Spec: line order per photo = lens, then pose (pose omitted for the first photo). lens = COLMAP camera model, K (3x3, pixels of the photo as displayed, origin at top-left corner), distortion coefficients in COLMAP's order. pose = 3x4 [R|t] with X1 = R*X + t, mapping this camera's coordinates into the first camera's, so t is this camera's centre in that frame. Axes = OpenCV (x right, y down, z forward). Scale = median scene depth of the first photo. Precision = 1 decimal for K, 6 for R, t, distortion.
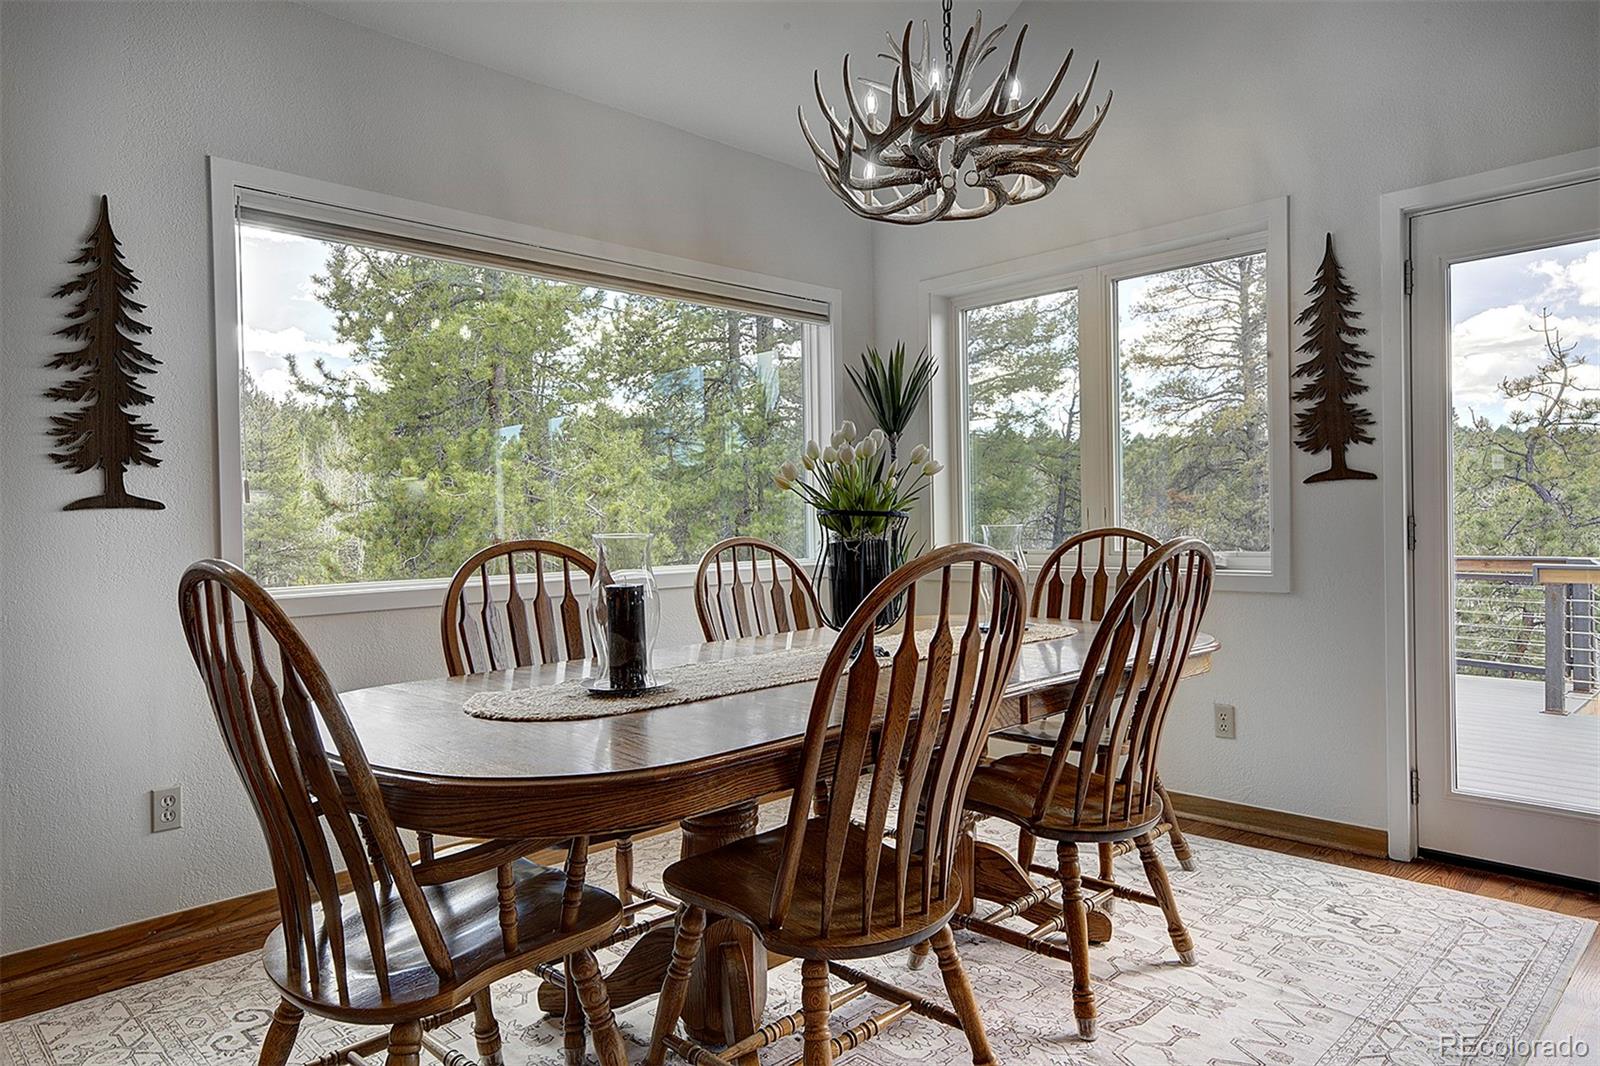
lens RADIAL K [[1032.1, 0, 790.5], [0, 1032.1, 537.3], [0, 0, 1]] dist [-0.001149, -0.004048]
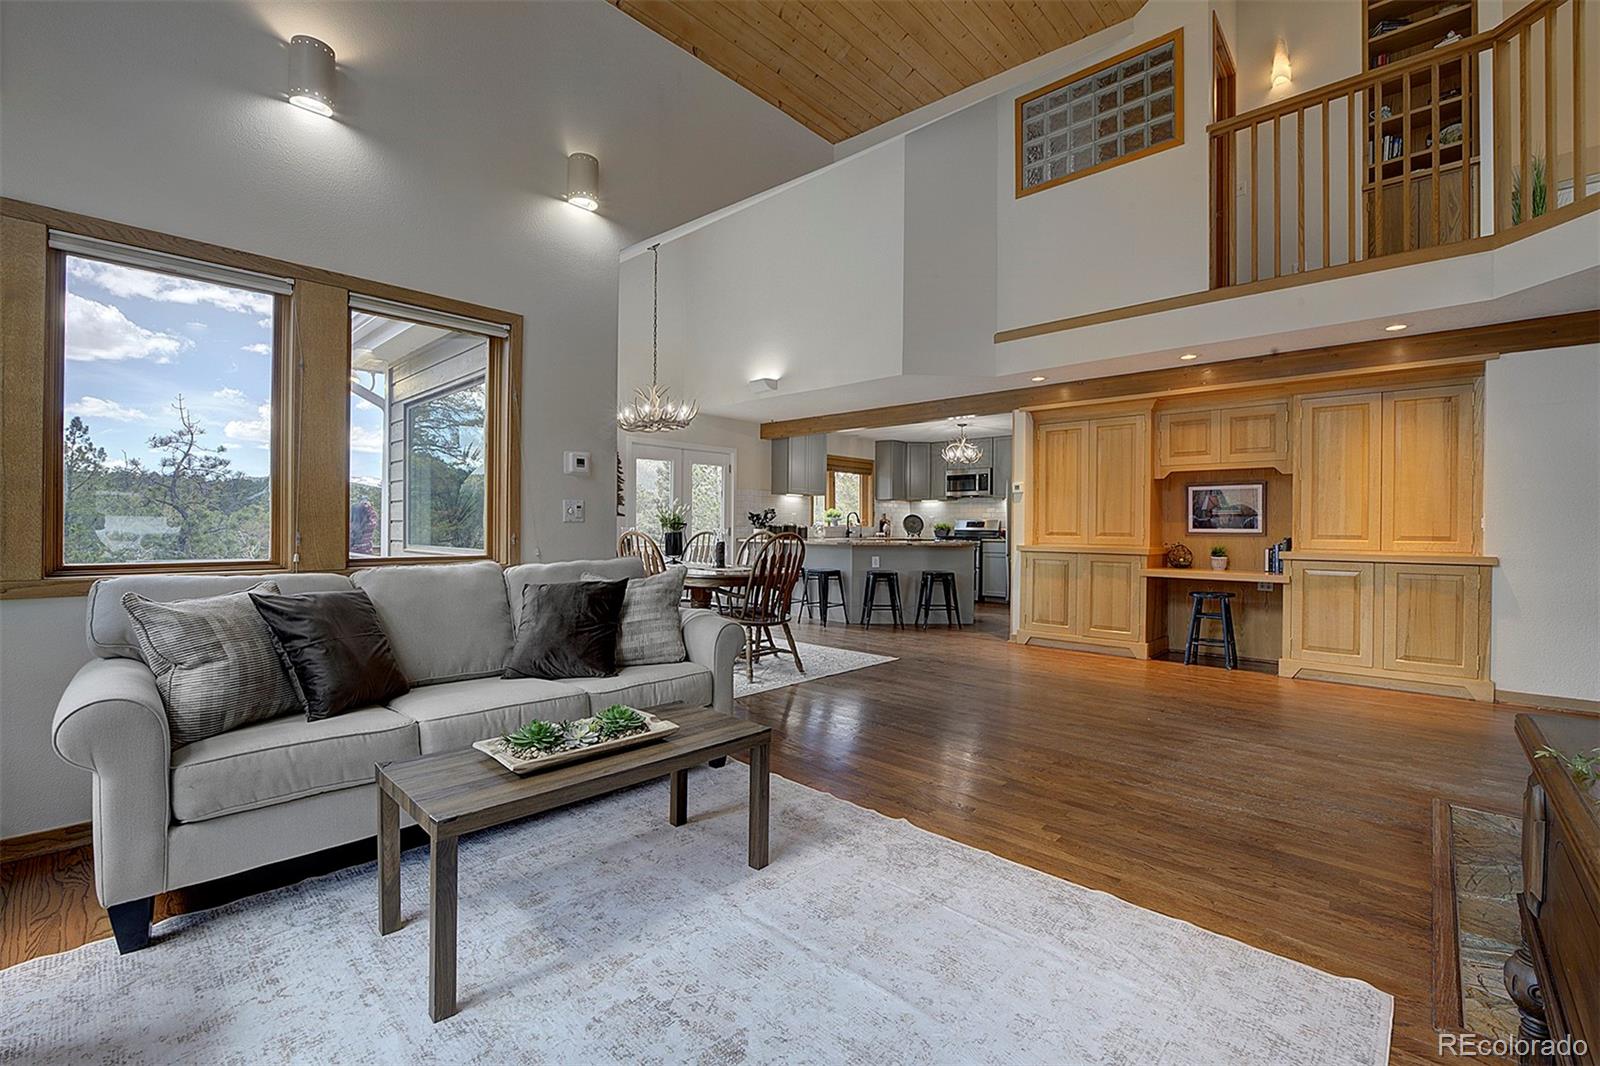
lens RADIAL K [[701.3, 0, 795.6], [0, 701.3, 530.1], [0, 0, 1]] dist [-0.010376, -0.000025]
pose [[-0.033048, 0.013869, 0.999358, -1.766575], [0.006642, 0.999885, -0.013657, 0.025019], [-0.999432, 0.006186, -0.033136, 0.490272]]
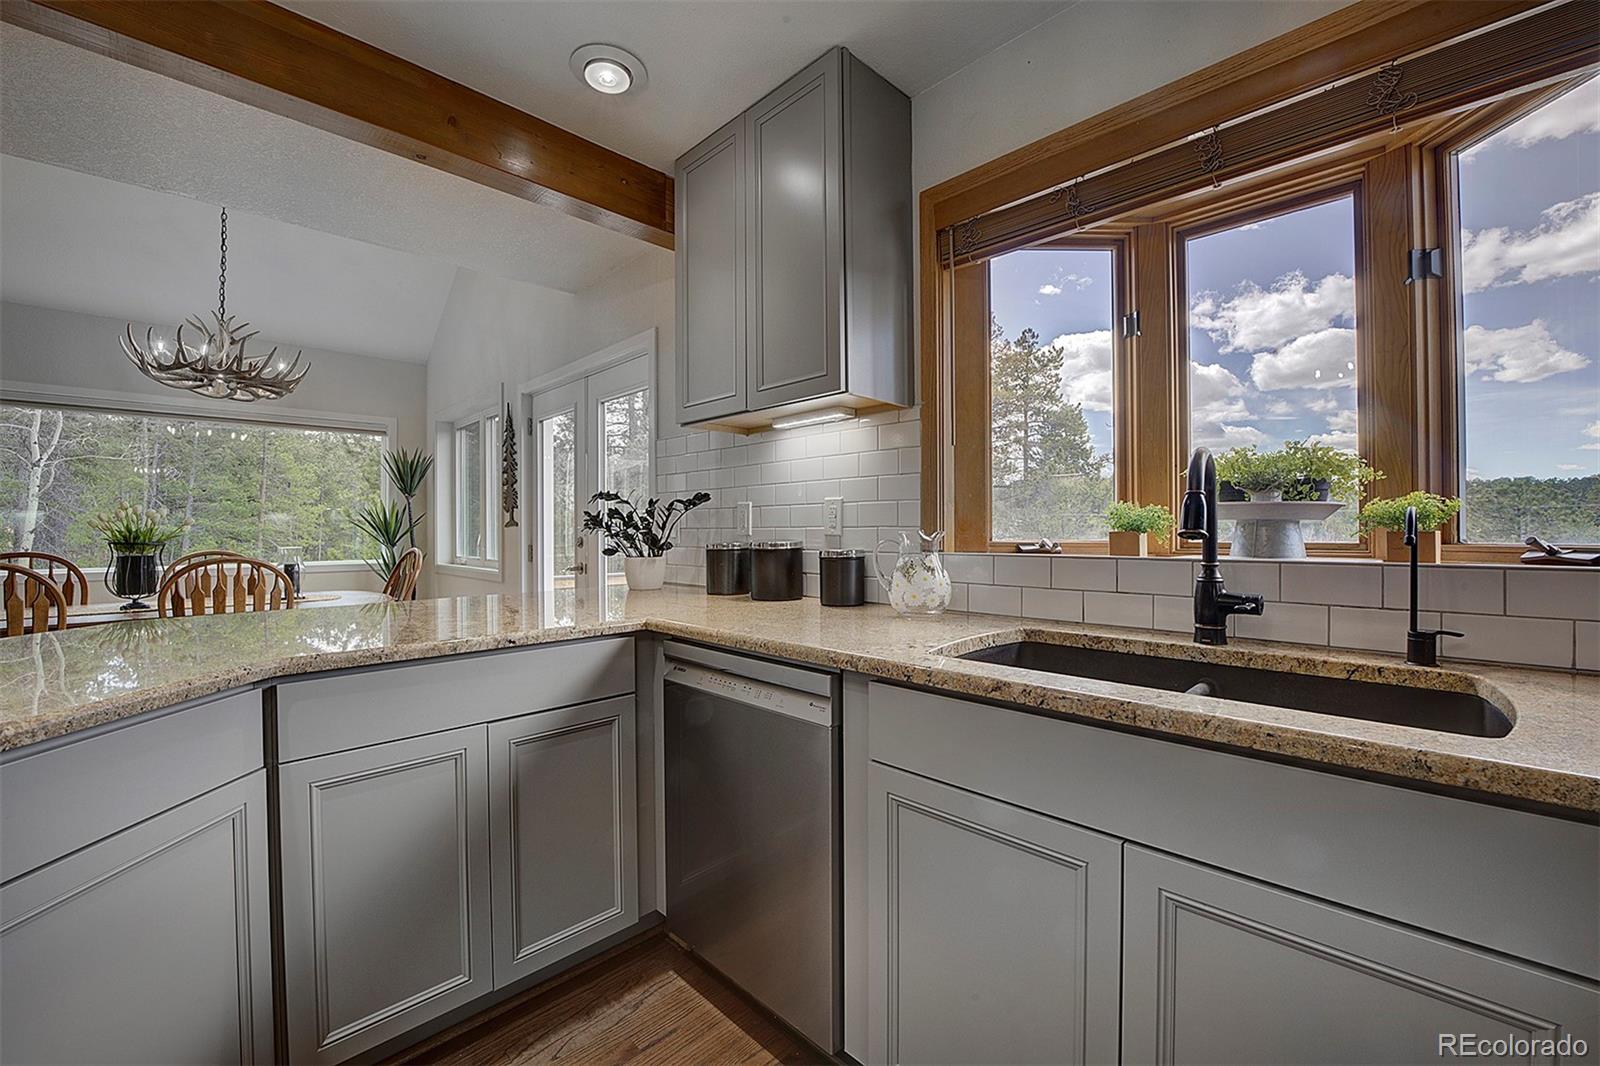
lens RADIAL K [[634.4, 0, 788.1], [0, 634.4, 534.8], [0, 0, 1]] dist [-0.018735, -0.000228]
pose [[0.999828, 0.017186, -0.006978, 1.068900], [-0.017232, 0.999829, -0.006662, -0.039636], [0.006862, 0.006782, 0.999953, -0.216933]]
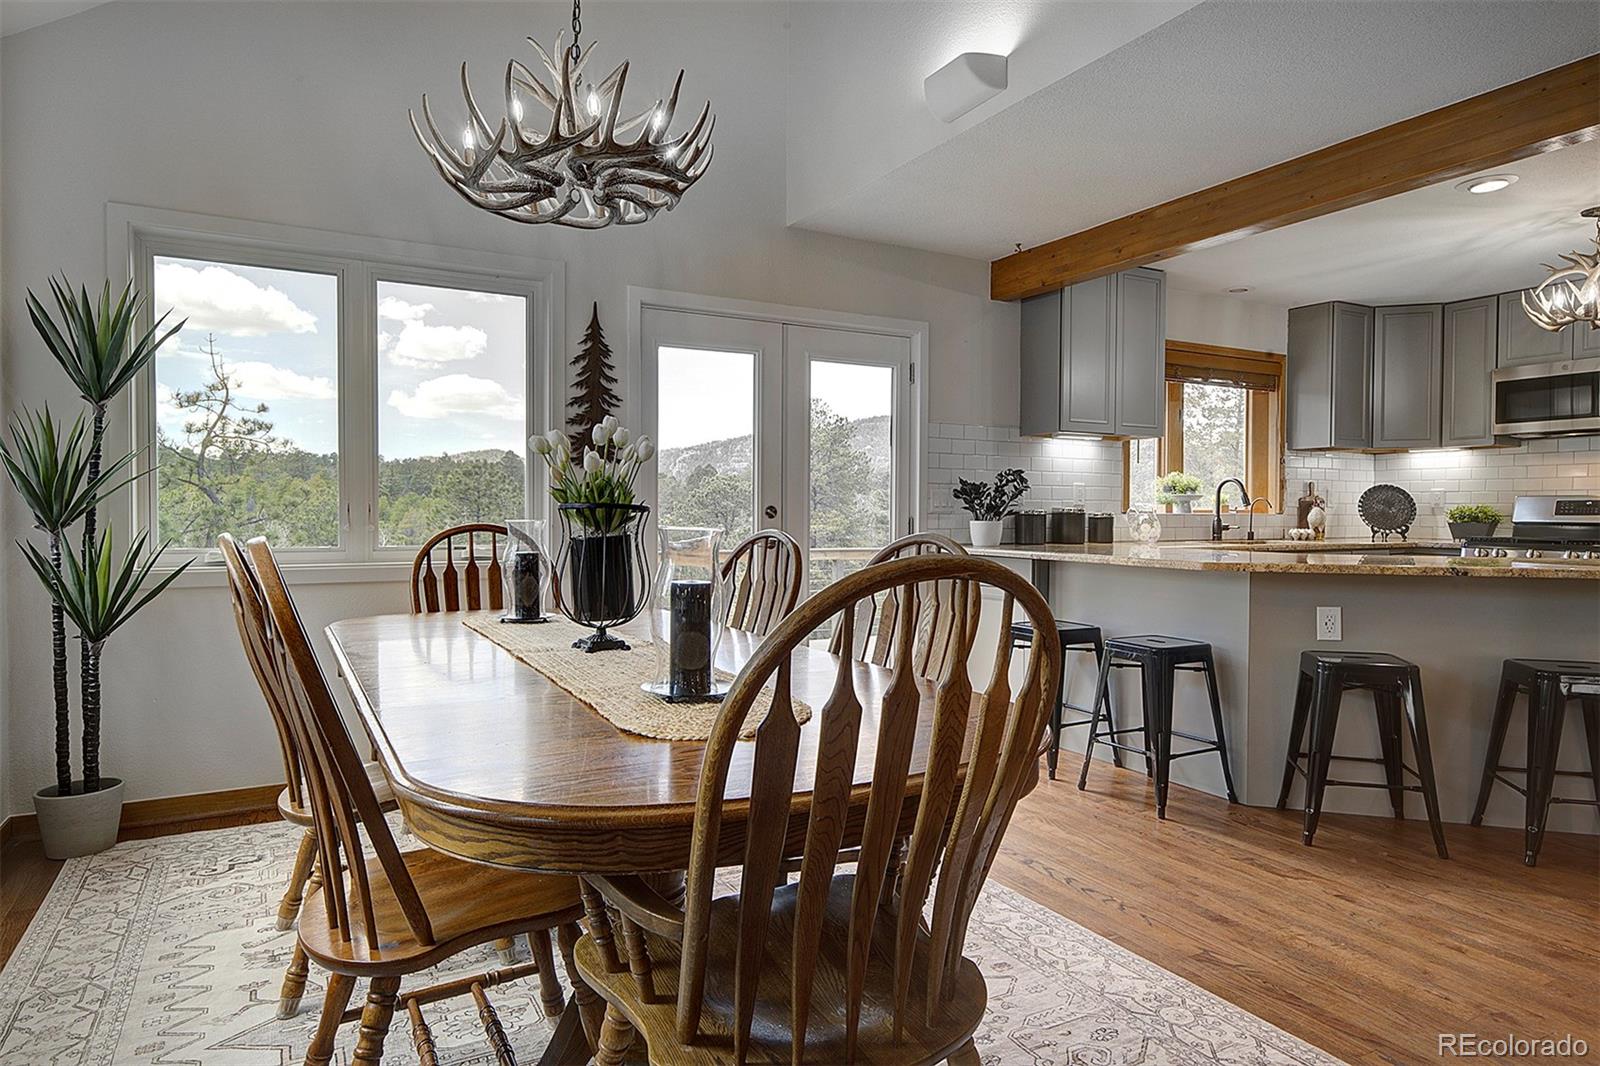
lens RADIAL K [[963.4, 0, 800.9], [0, 963.4, 525.2], [0, 0, 1]] dist [0.005859, 0.005463]
pose [[0.271536, 0.007949, 0.962396, -0.585637], [0.002726, 0.999956, -0.009029, 0.002781], [-0.962425, 0.005075, 0.271502, 0.411375]]
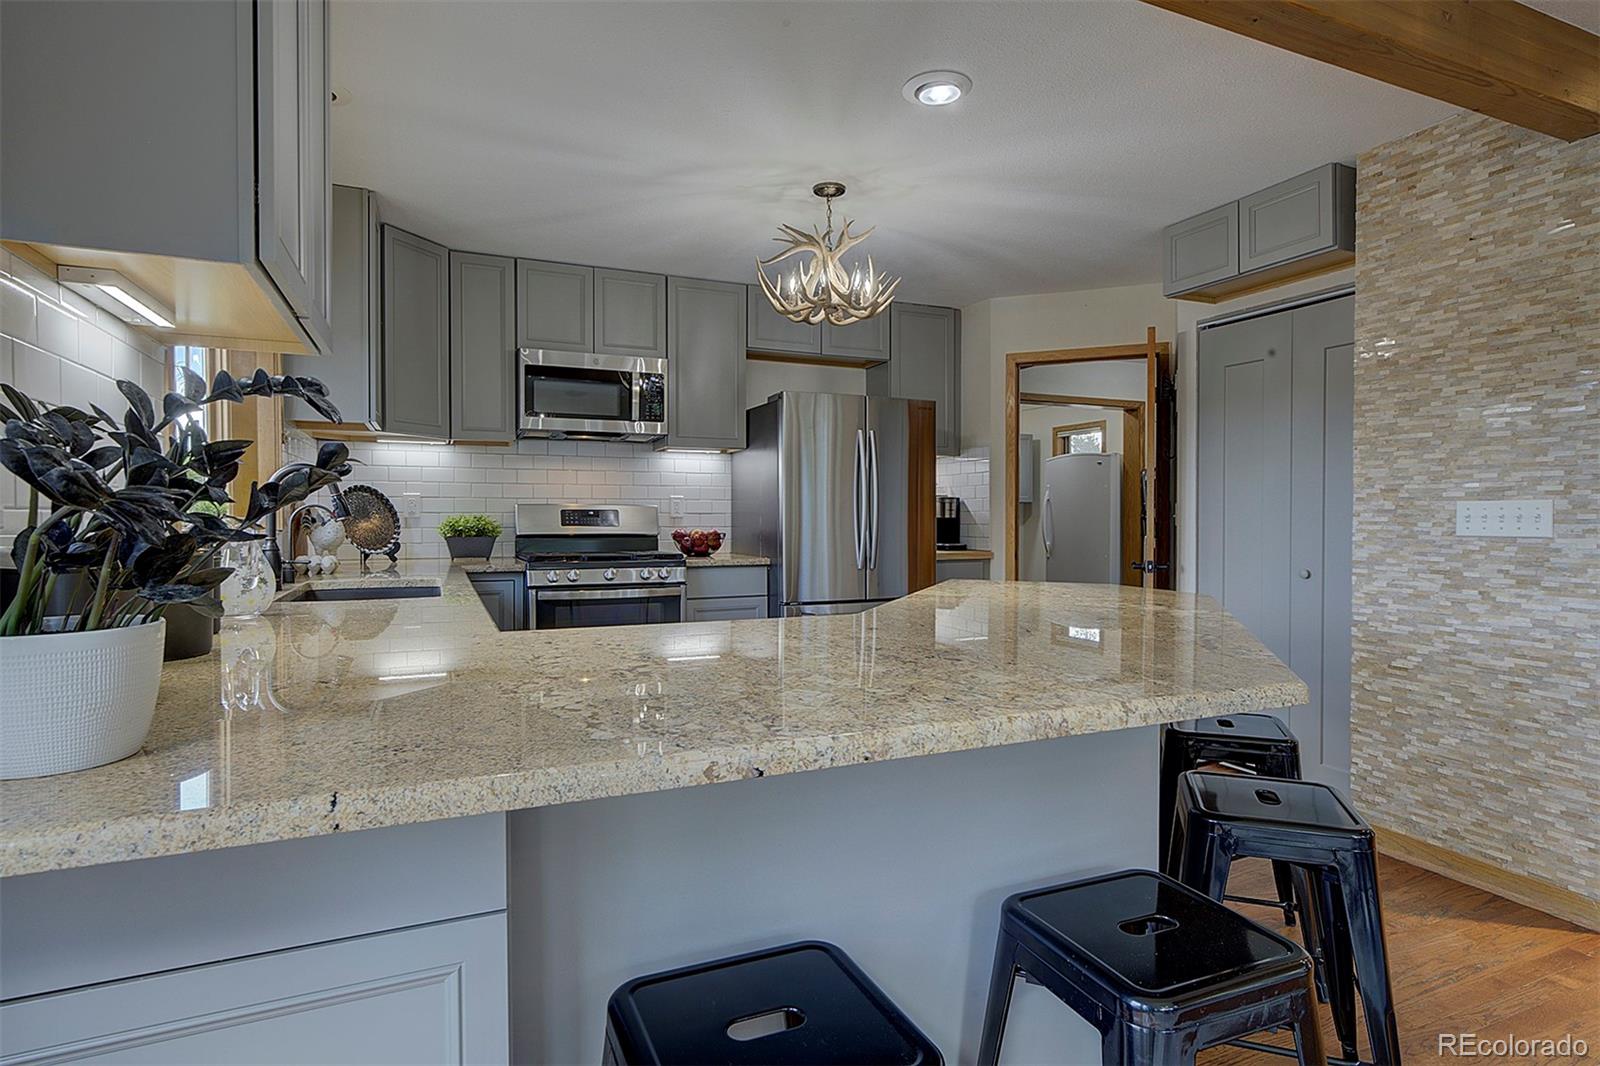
lens RADIAL K [[821.5, 0, 785.2], [0, 821.5, 527.1], [0, 0, 1]] dist [0.002060, 0.001782]
pose [[-0.928658, 0.012406, 0.370729, 0.596969], [0.022015, 0.999522, 0.021698, -0.044972], [-0.370283, 0.028311, -0.928488, 0.666150]]
